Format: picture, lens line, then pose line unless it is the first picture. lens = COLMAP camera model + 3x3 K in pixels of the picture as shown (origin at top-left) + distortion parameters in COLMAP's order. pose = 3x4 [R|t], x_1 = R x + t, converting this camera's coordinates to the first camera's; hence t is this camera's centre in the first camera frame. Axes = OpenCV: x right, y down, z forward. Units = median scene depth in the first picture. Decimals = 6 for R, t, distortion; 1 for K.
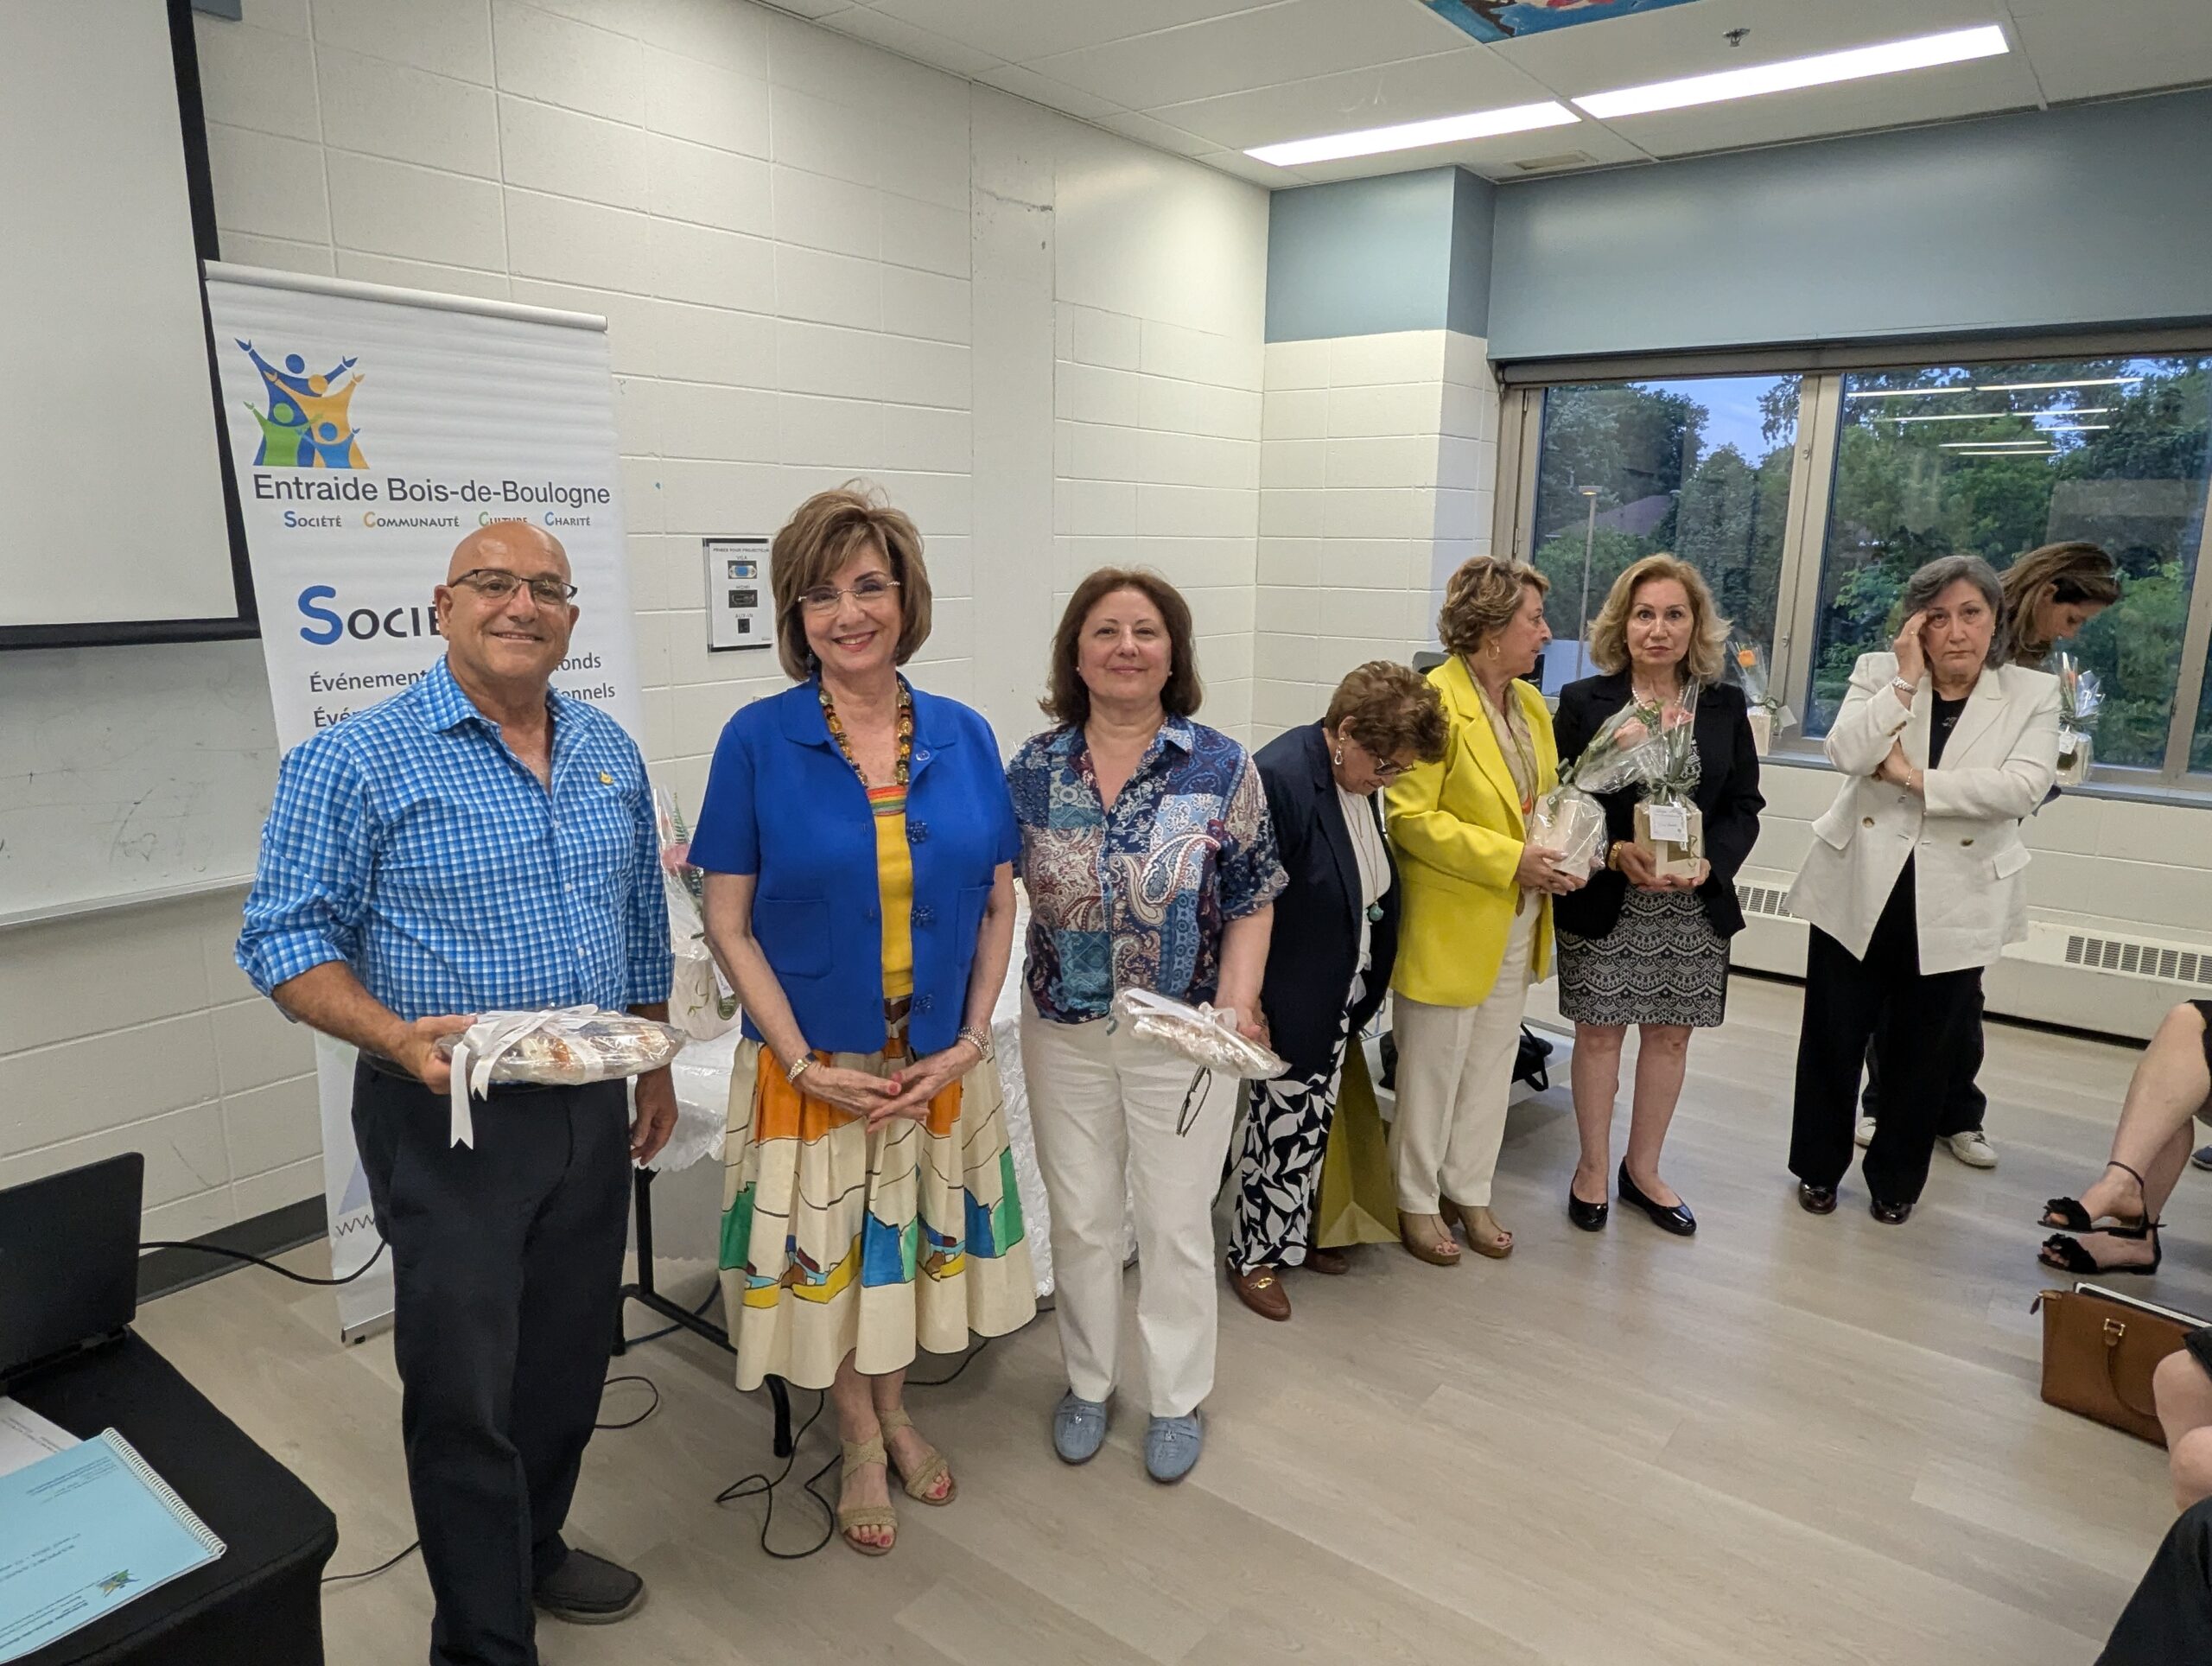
lens RADIAL K [[1410.9, 0, 1112.1], [0, 1410.9, 806.0], [0, 0, 1]] dist [-0.010447, 0.008851]
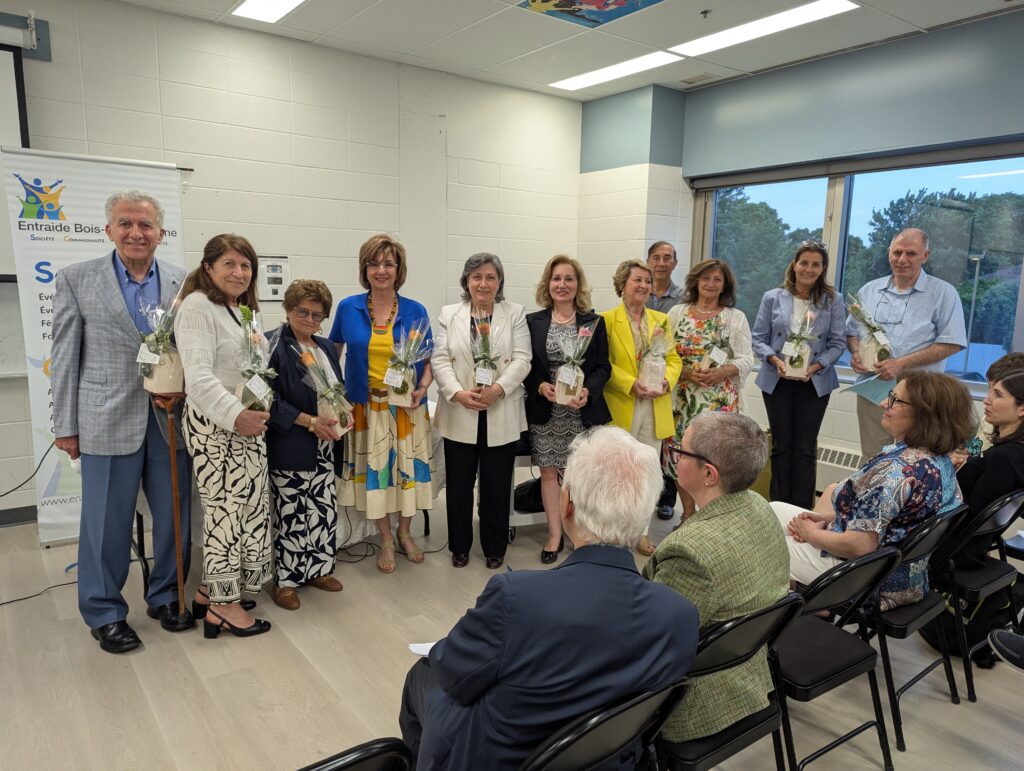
lens RADIAL K [[720.4, 0, 522.1], [0, 720.4, 389.0], [0, 0, 1]] dist [0.044148, -0.037299]
pose [[0.959555, 0.049110, -0.277206, 0.509471], [-0.062379, 0.997280, -0.039251, 0.062118], [0.274525, 0.054955, 0.960008, -0.071938]]
